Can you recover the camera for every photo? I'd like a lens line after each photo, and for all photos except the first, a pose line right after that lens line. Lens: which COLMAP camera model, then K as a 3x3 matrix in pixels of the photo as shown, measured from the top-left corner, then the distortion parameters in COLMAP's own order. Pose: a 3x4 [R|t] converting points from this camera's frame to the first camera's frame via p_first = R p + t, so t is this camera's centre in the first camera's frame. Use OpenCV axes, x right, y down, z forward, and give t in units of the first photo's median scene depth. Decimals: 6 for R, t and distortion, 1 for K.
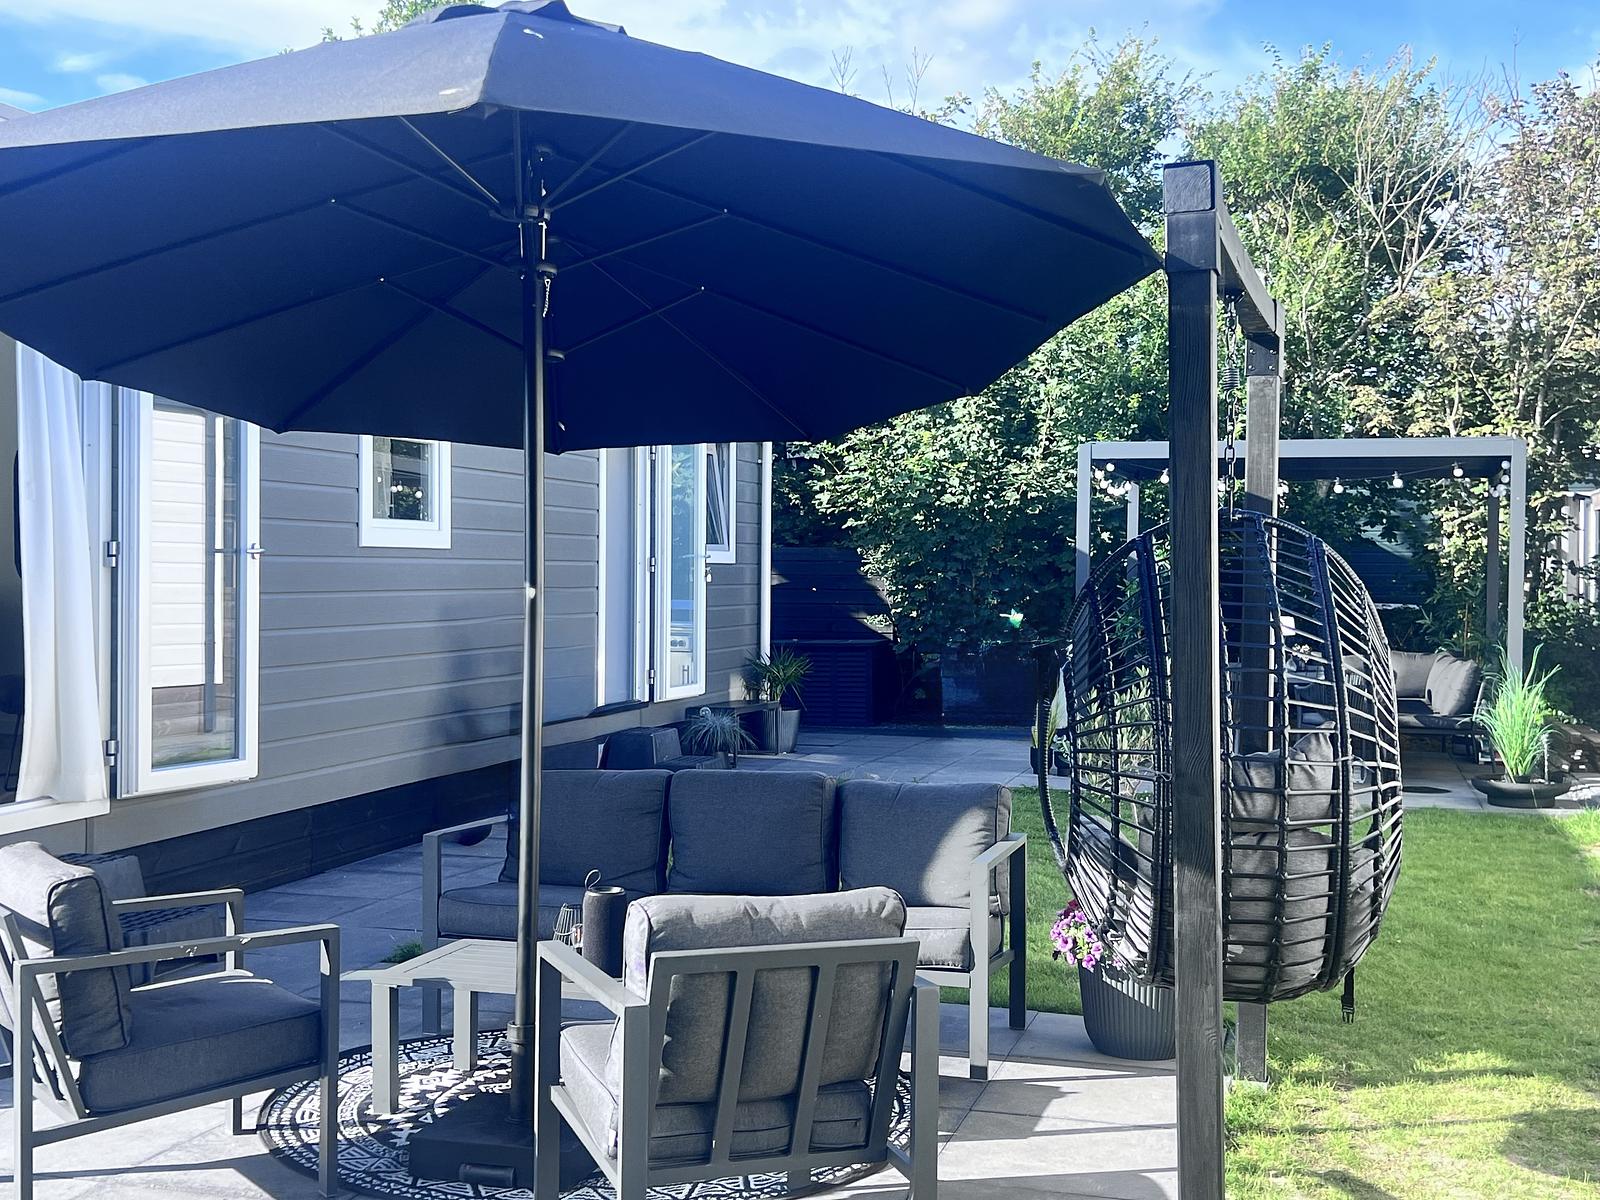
lens RADIAL K [[1897.3, 0, 798.5], [0, 1897.3, 600.7], [0, 0, 1]] dist [0.156060, -0.670510]
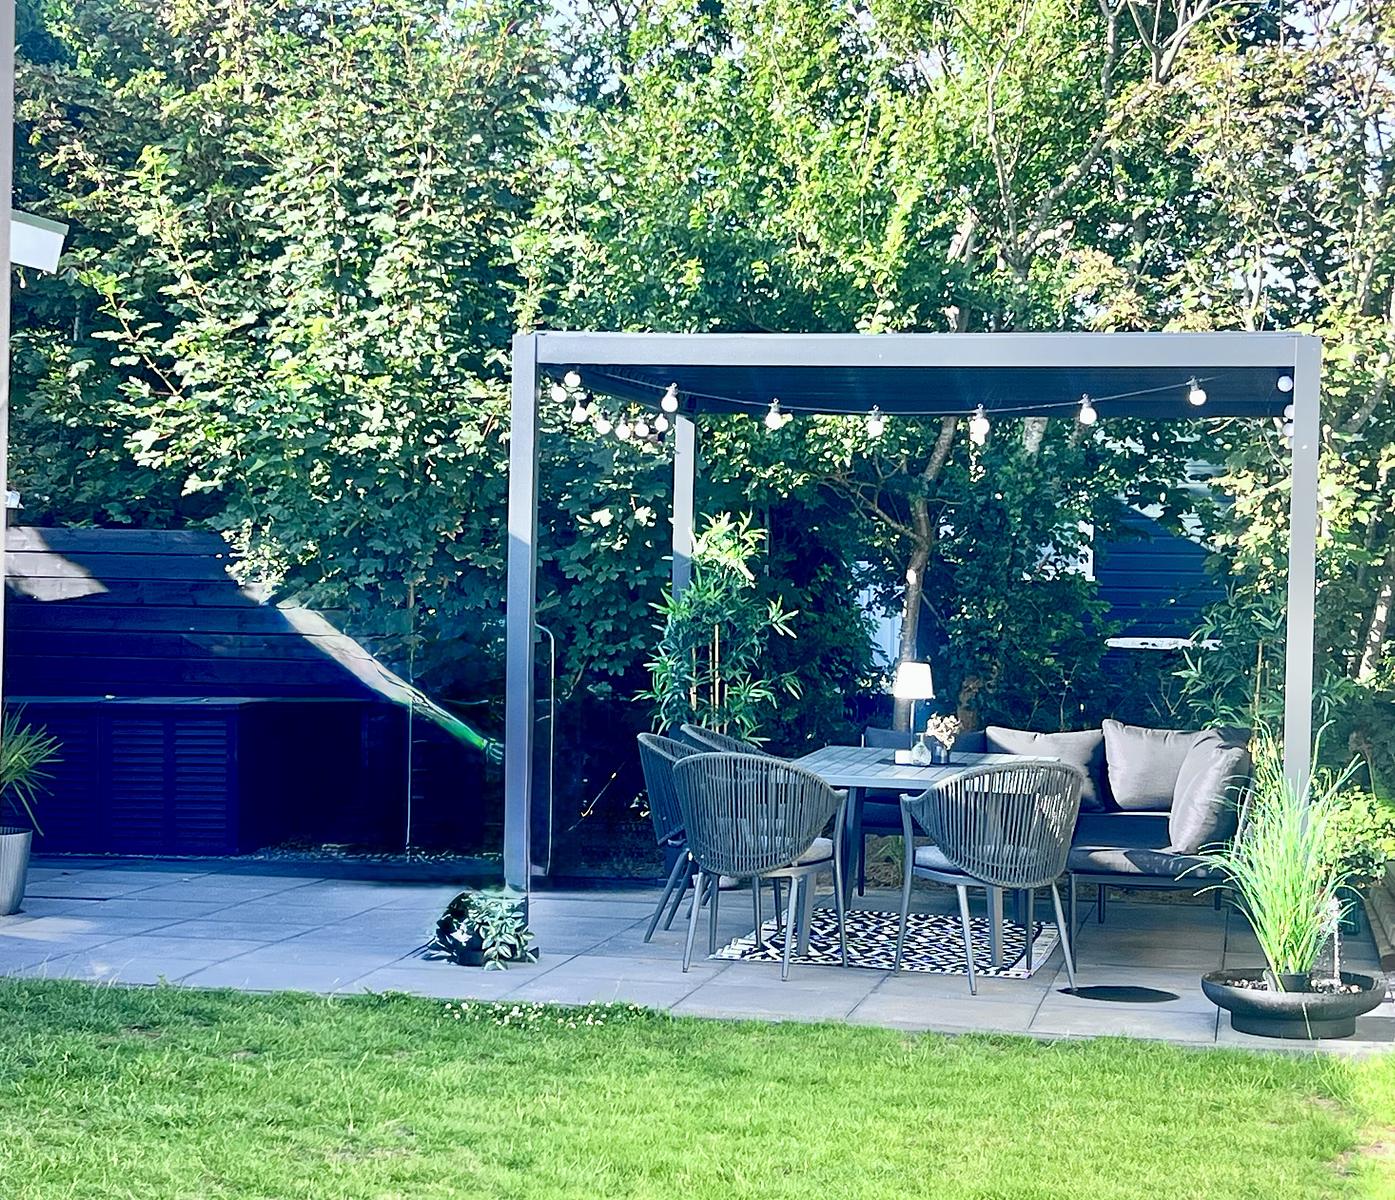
lens RADIAL K [[2923.1, 0, 698.1], [0, 2923.1, 599.8], [0, 0, 1]] dist [0.088428, 0.008422]
pose [[0.996058, 0.009988, 0.088144, 0.101975], [-0.009207, 0.999915, -0.009255, -0.001322], [-0.088229, 0.008407, 0.996065, 0.151380]]
